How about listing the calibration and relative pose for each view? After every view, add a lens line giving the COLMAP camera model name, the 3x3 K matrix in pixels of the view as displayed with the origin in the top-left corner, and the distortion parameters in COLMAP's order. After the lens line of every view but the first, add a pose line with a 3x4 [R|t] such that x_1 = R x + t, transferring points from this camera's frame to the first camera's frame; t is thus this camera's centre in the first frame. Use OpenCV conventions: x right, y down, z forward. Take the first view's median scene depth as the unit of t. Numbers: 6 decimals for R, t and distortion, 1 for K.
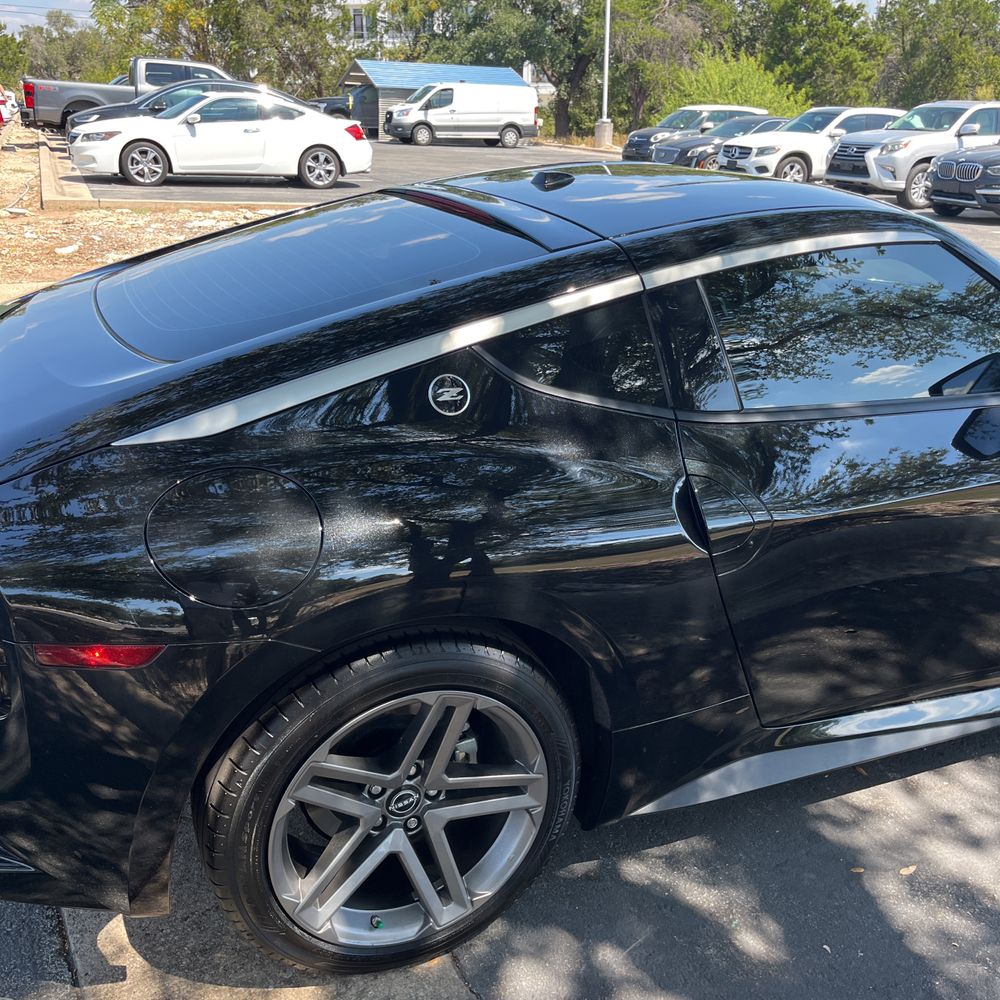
lens RADIAL K [[1016.0, 0, 497.9], [0, 1016.0, 518.3], [0, 0, 1]] dist [0.010368, 0.012384]
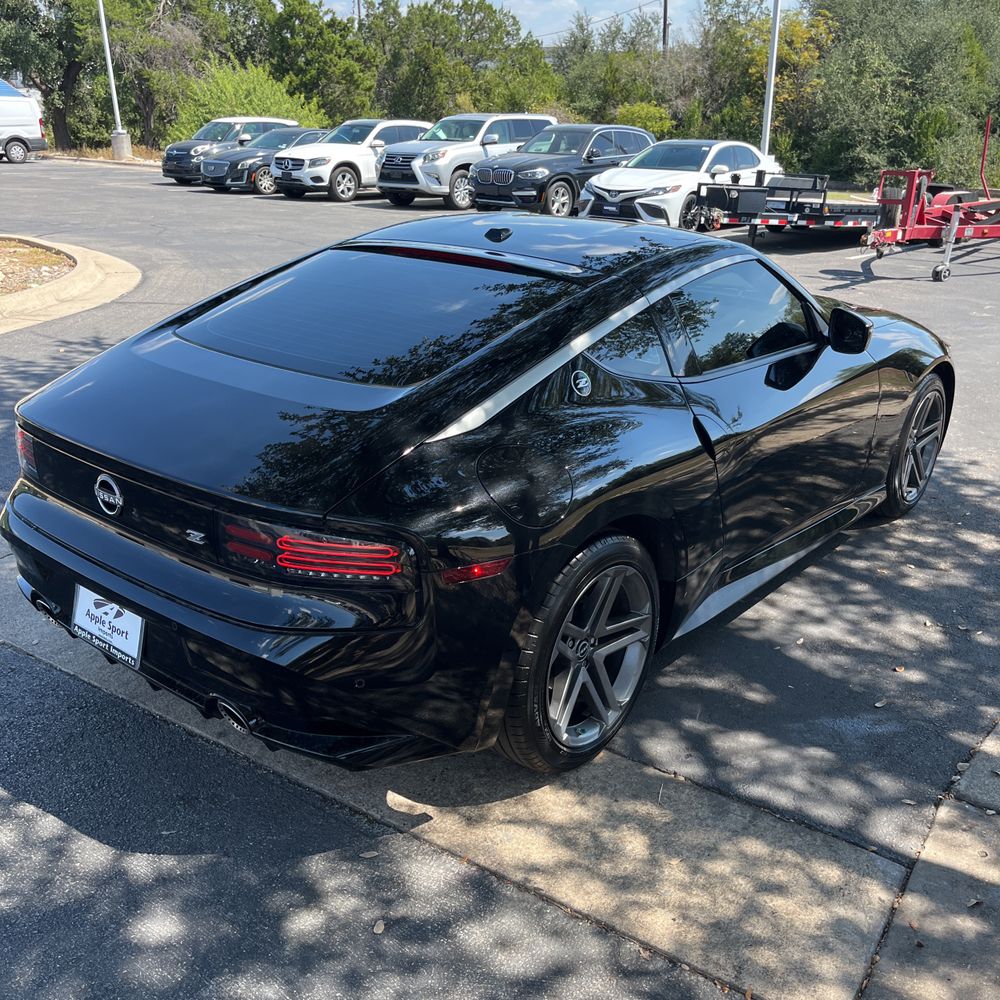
lens RADIAL K [[1018.2, 0, 498.3], [0, 1018.2, 517.1], [0, 0, 1]] dist [0.036216, -0.025483]
pose [[0.893520, -0.179806, 0.411451, -0.057561], [0.181830, 0.982722, 0.034587, 0.000358], [-0.410561, 0.043910, 0.910775, -0.025889]]
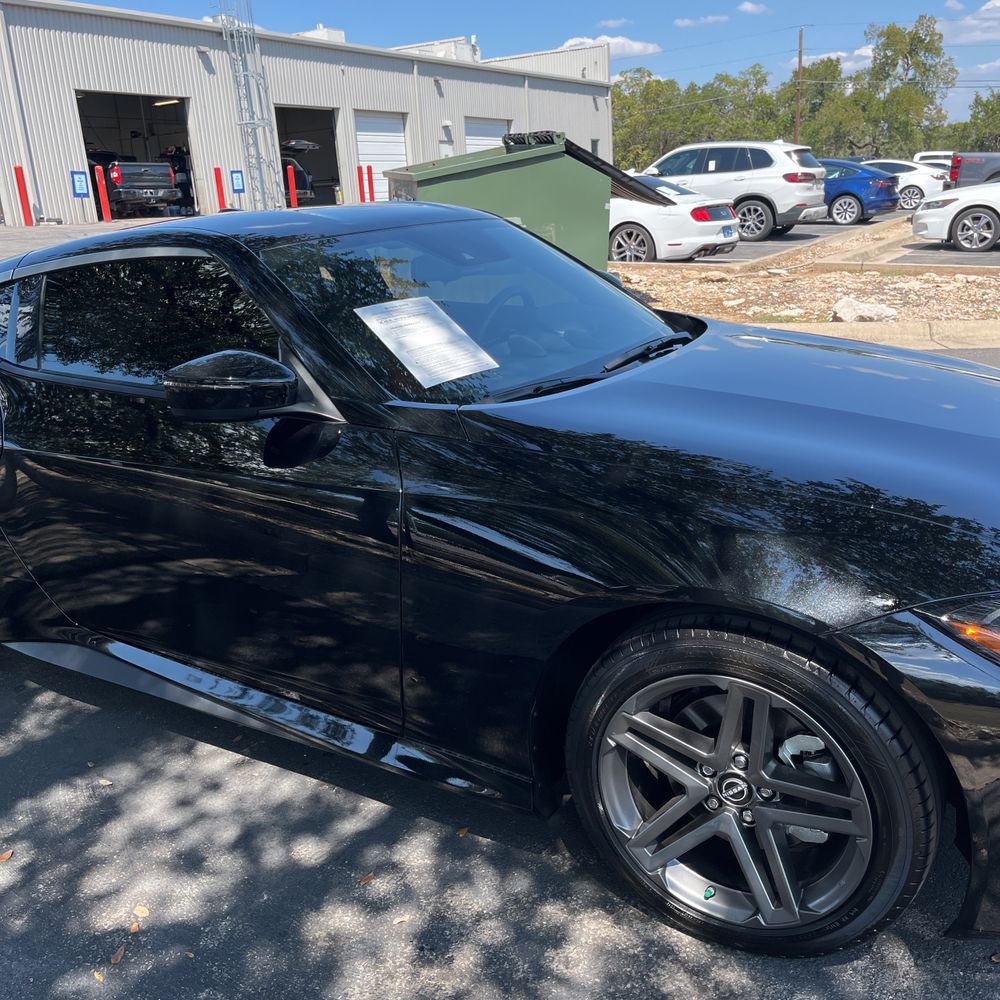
lens RADIAL K [[1019.5, 0, 505.1], [0, 1019.5, 505.8], [0, 0, 1]] dist [0.020567, 0.005740]
pose [[0.594887, 0.197141, -0.779260, 0.132365], [-0.256812, 0.965261, 0.048146, -0.012073], [0.761681, 0.171481, 0.624849, 0.046775]]
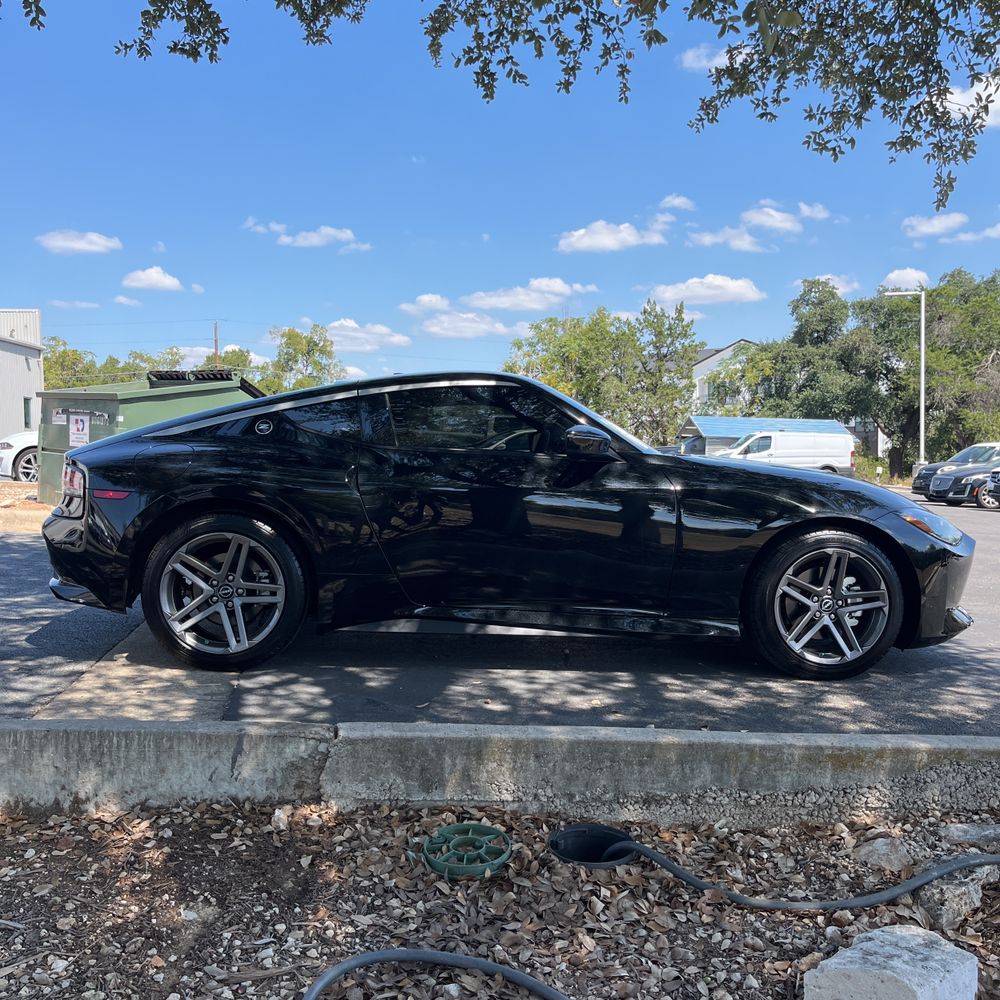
lens RADIAL K [[1019.5, 0, 505.1], [0, 1019.5, 505.8], [0, 0, 1]] dist [0.020567, 0.005740]
pose [[0.937653, 0.010614, -0.347412, 0.096428], [-0.128304, 0.939509, -0.317586, 0.054707], [0.323026, 0.342359, 0.882295, -0.068829]]
